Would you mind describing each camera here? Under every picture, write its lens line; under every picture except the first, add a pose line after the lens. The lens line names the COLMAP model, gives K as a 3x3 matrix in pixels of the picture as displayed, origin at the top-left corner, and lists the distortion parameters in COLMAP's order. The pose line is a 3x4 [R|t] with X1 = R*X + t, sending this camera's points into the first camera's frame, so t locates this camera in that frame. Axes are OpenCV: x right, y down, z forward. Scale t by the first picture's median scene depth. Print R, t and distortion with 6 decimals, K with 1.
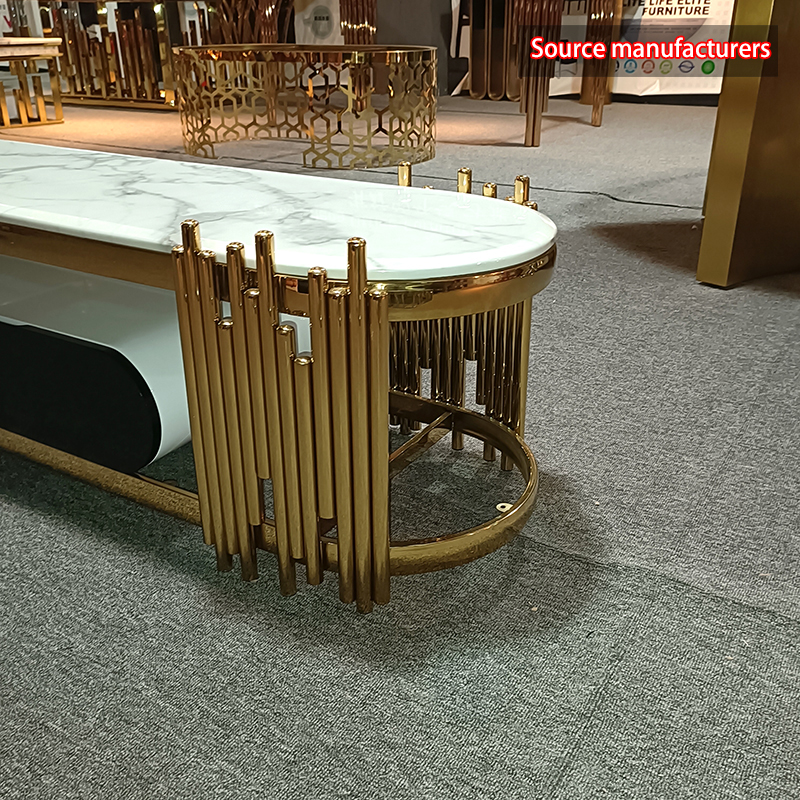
lens RADIAL K [[854.5, 0, 401.0], [0, 854.5, 396.8], [0, 0, 1]] dist [-0.021887, 0.126278]
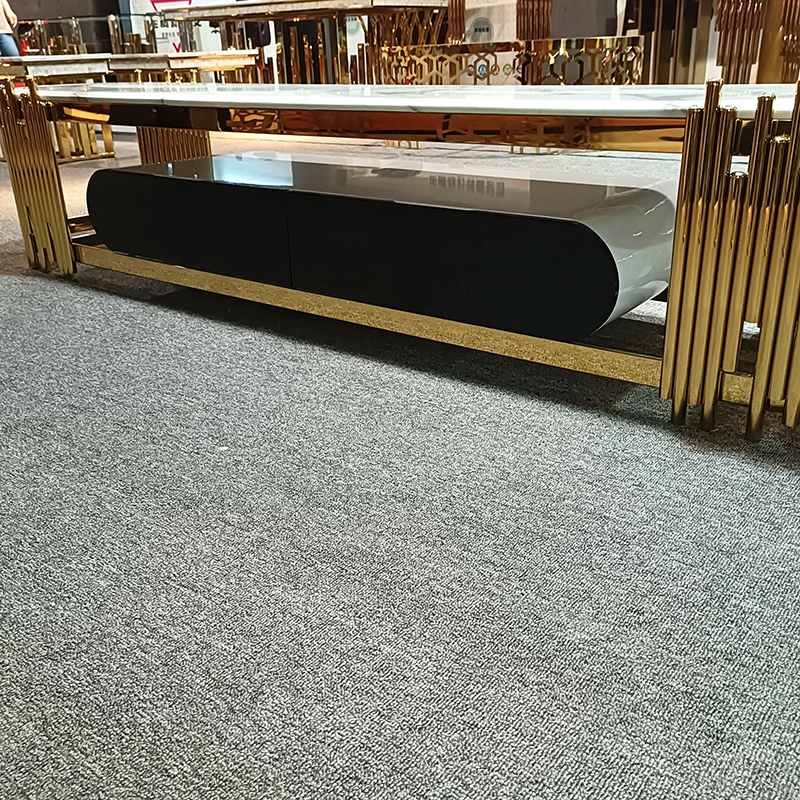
lens RADIAL K [[854.5, 0, 401.0], [0, 854.5, 396.8], [0, 0, 1]] dist [-0.021887, 0.126278]
pose [[0.994078, 0.016964, -0.107333, -0.174786], [-0.020495, 0.999281, -0.031882, 0.083603], [0.106715, 0.033893, 0.993712, -0.046128]]
